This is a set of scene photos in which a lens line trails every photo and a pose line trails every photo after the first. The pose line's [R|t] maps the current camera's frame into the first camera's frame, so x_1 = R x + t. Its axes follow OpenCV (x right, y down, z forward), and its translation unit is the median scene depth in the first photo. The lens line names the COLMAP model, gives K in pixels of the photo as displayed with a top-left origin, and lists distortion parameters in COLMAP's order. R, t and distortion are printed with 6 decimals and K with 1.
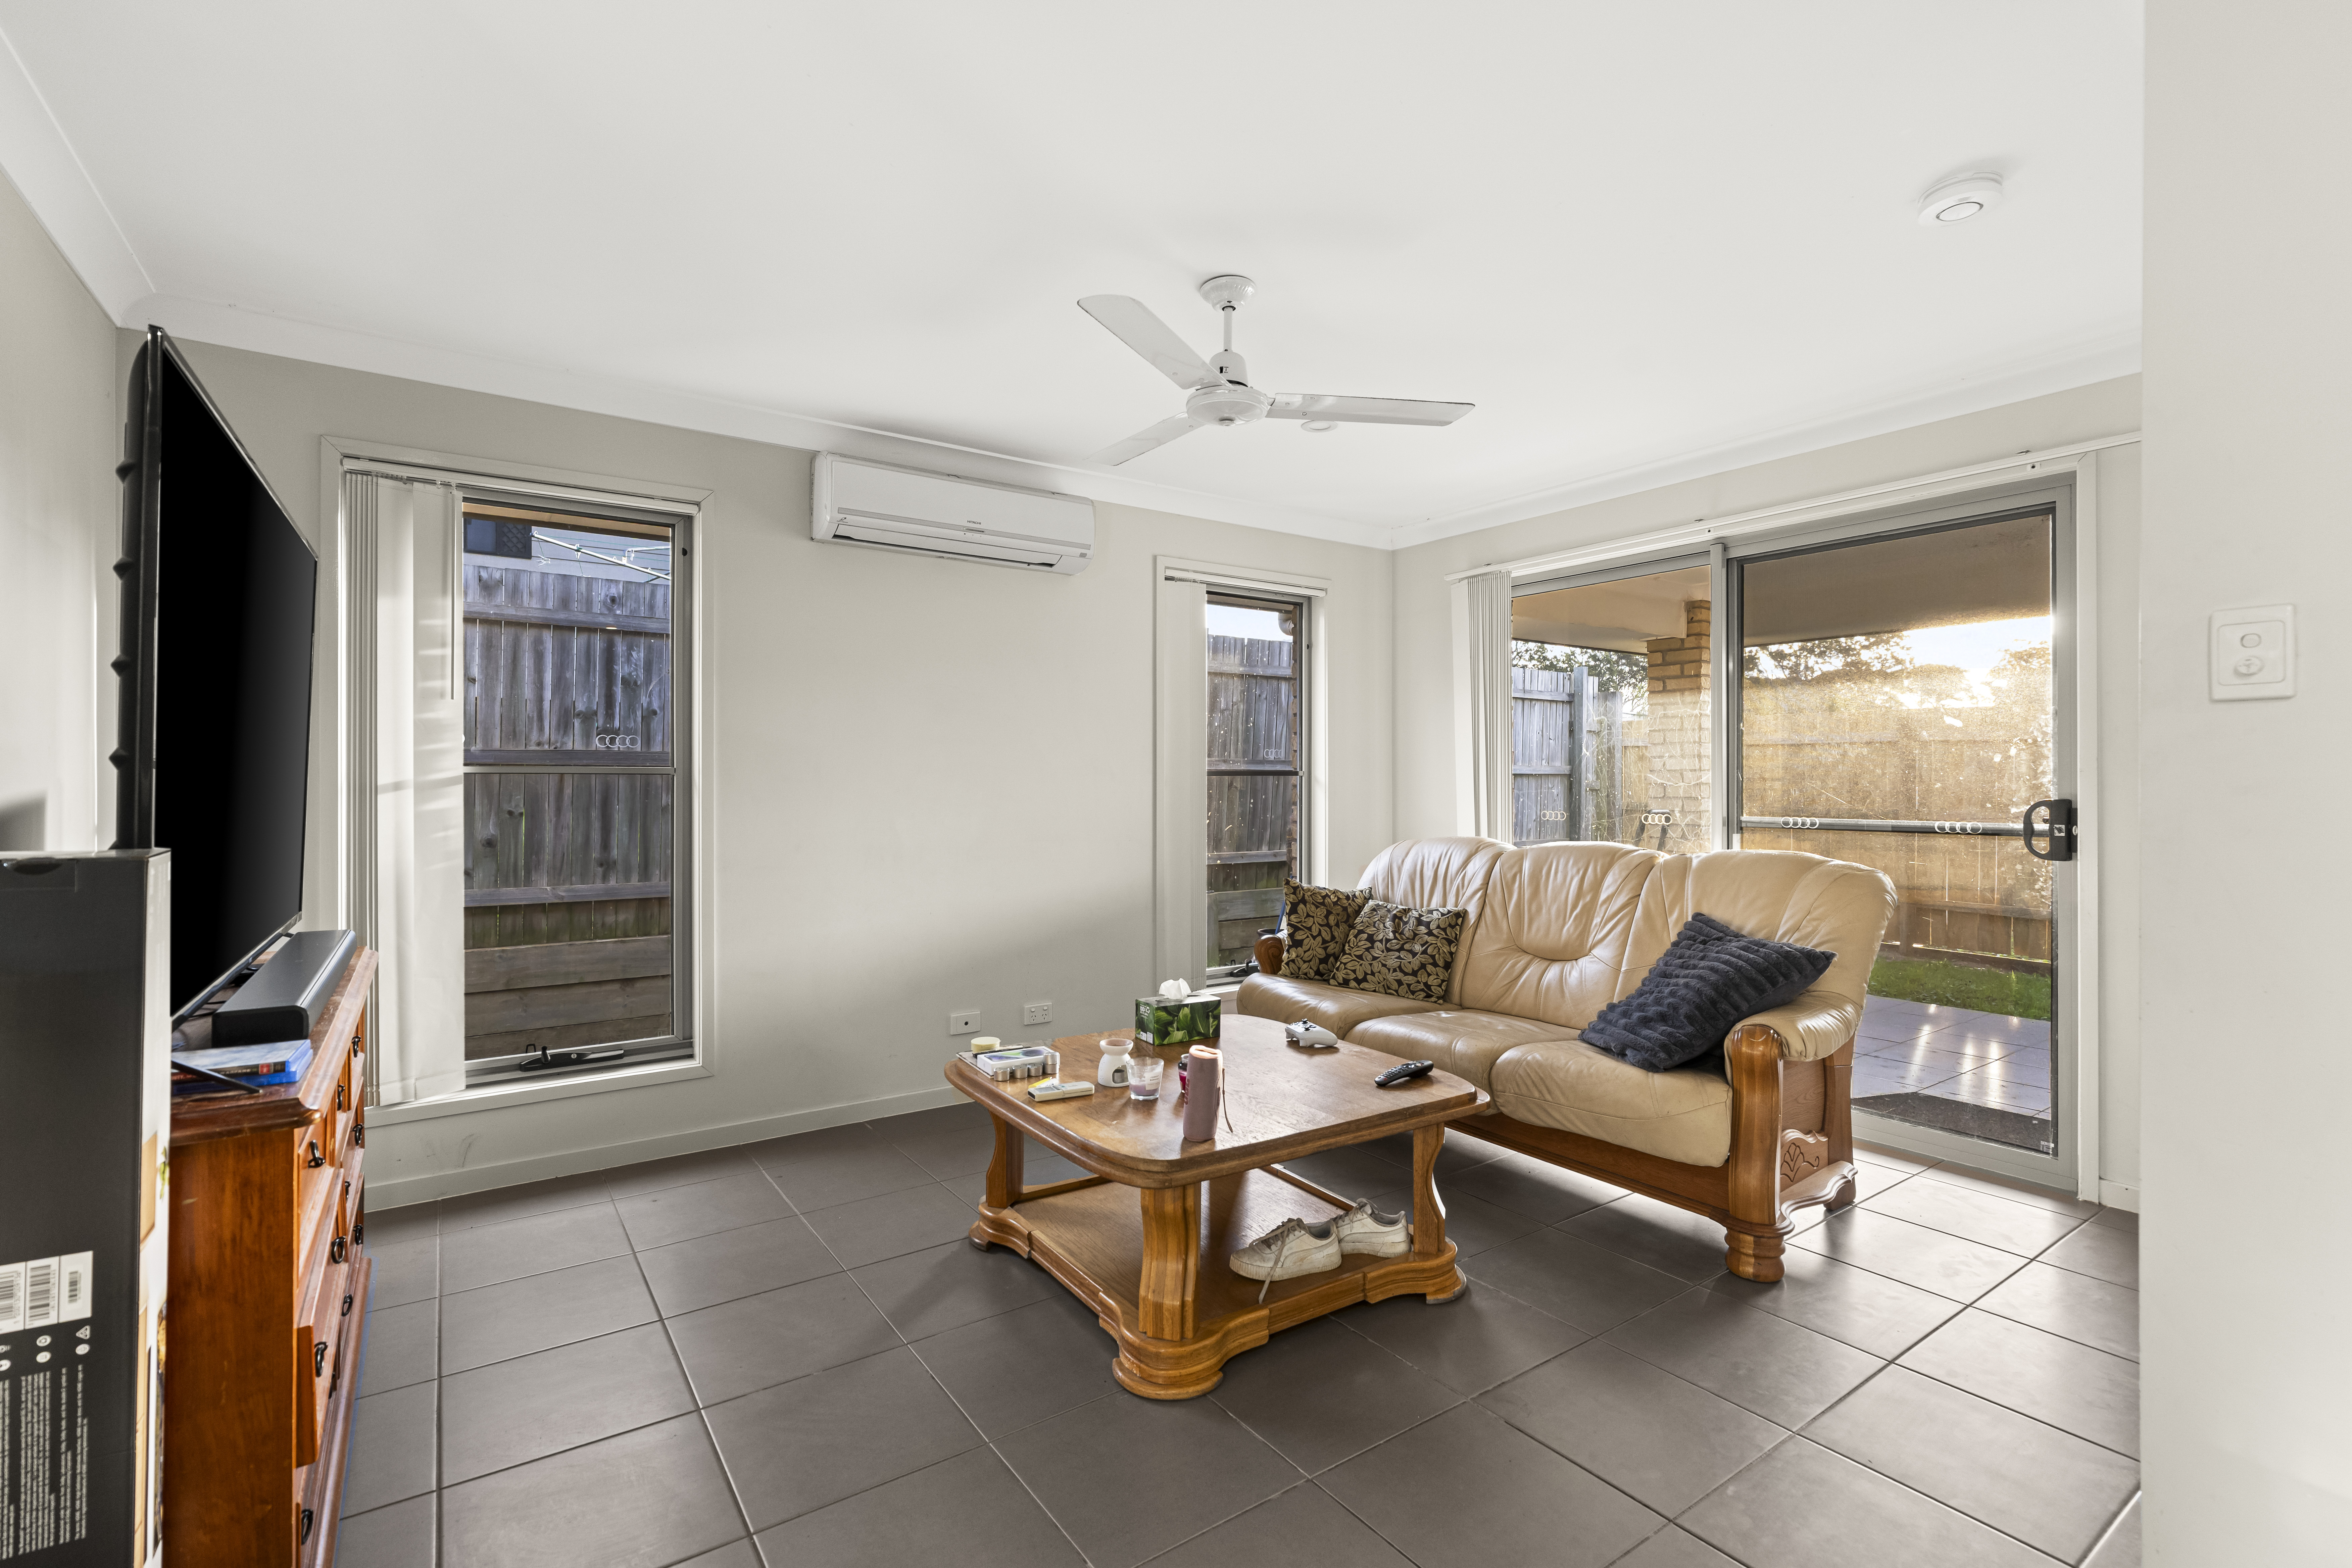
lens RADIAL K [[1044.0, 0, 1171.1], [0, 1044.0, 757.9], [0, 0, 1]] dist [0.000605, 0.000064]
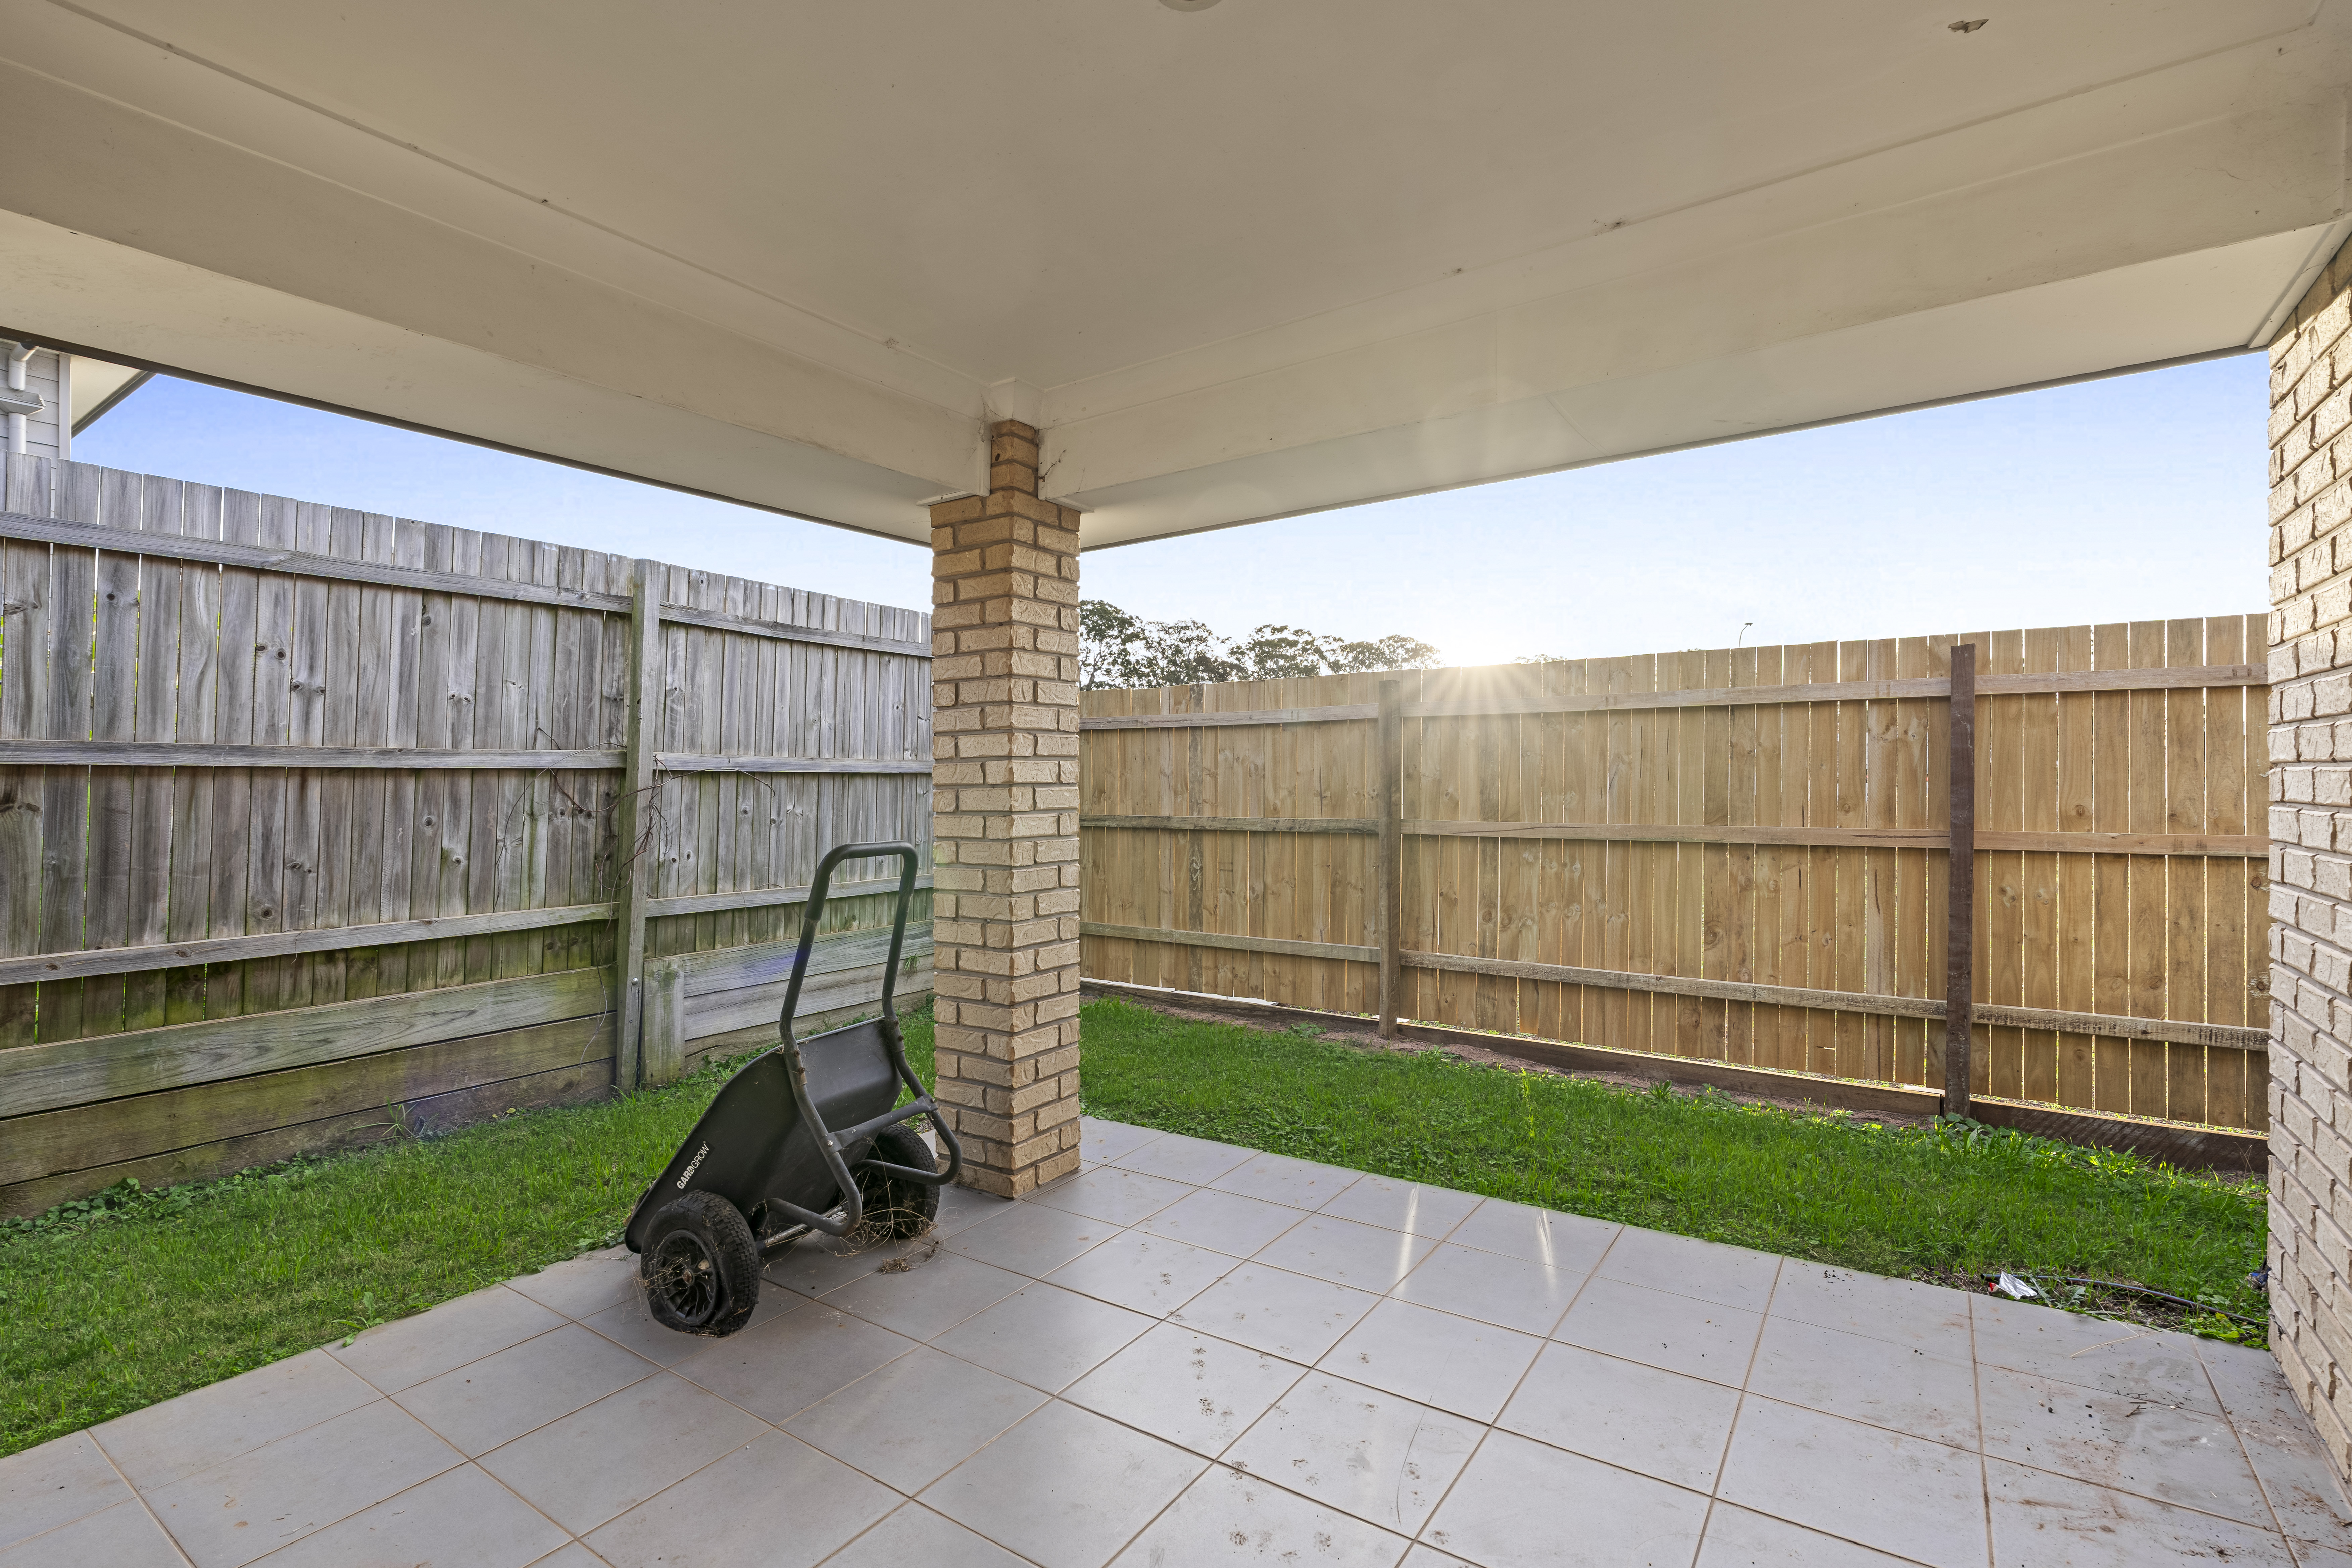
lens RADIAL K [[1078.0, 0, 1171.6], [0, 1078.0, 777.7], [0, 0, 1]] dist [-0.005176, -0.000239]
pose [[0.933832, -0.006670, 0.357650, 0.359551], [0.002923, 0.999935, 0.011016, 0.014632], [-0.357701, -0.009242, 0.933791, 0.444218]]
